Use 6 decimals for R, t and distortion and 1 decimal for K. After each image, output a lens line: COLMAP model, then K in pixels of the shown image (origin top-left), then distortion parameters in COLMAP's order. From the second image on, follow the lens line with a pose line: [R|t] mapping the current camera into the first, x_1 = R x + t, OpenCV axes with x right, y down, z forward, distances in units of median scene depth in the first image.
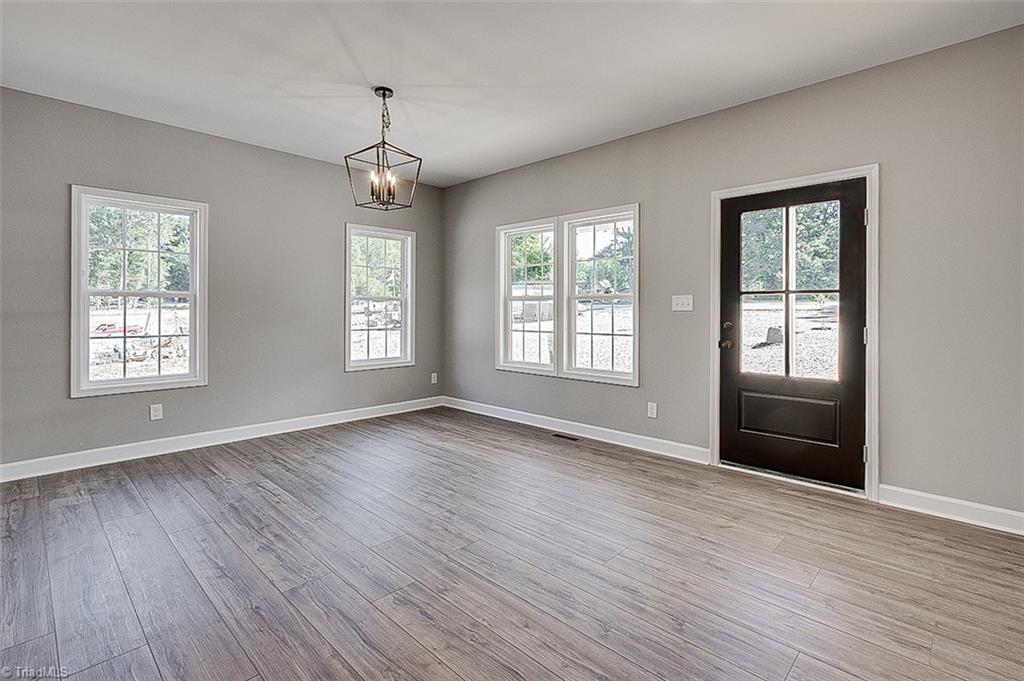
lens RADIAL K [[487.9, 0, 504.9], [0, 487.9, 309.5], [0, 0, 1]] dist [-0.000653, 0.002758]
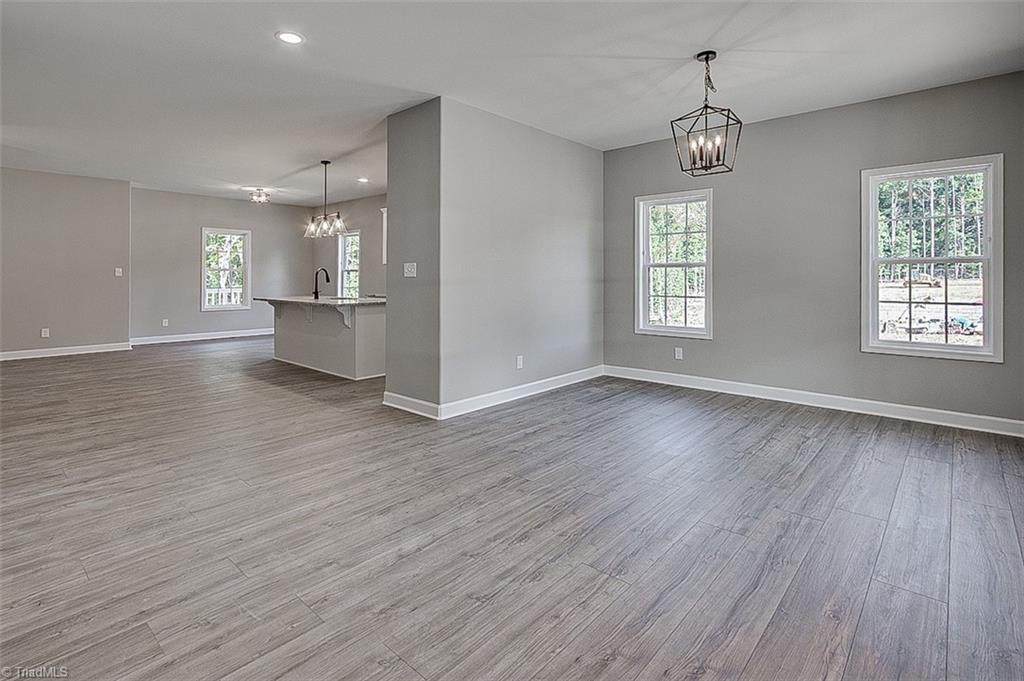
lens RADIAL K [[487.9, 0, 495.5], [0, 487.9, 275.4], [0, 0, 1]] dist [-0.000653, 0.002758]
pose [[0.035102, -0.003457, -0.999378, 0.702653], [-0.000477, 0.999994, -0.003476, 0.000687], [0.999384, 0.000599, 0.035100, 0.524149]]
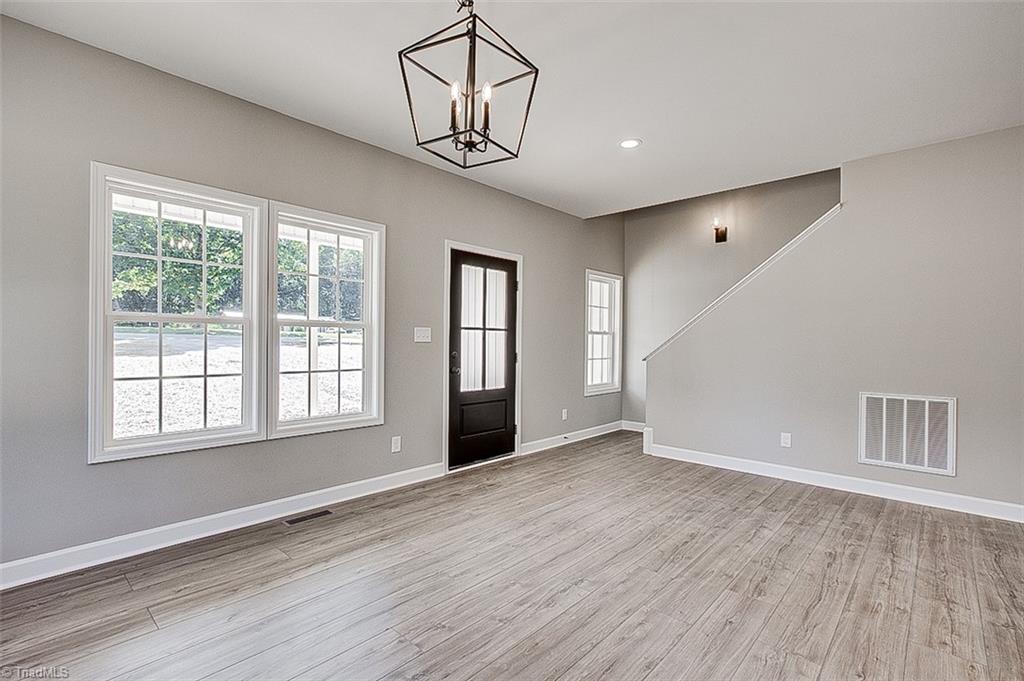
lens RADIAL K [[487.9, 0, 504.6], [0, 487.9, 342.6], [0, 0, 1]] dist [-0.000653, 0.002758]
pose [[-0.050520, -0.002842, 0.998719, -0.775367], [-0.010736, 0.999940, 0.002302, -0.000056], [-0.998665, -0.010606, -0.050548, 0.961629]]
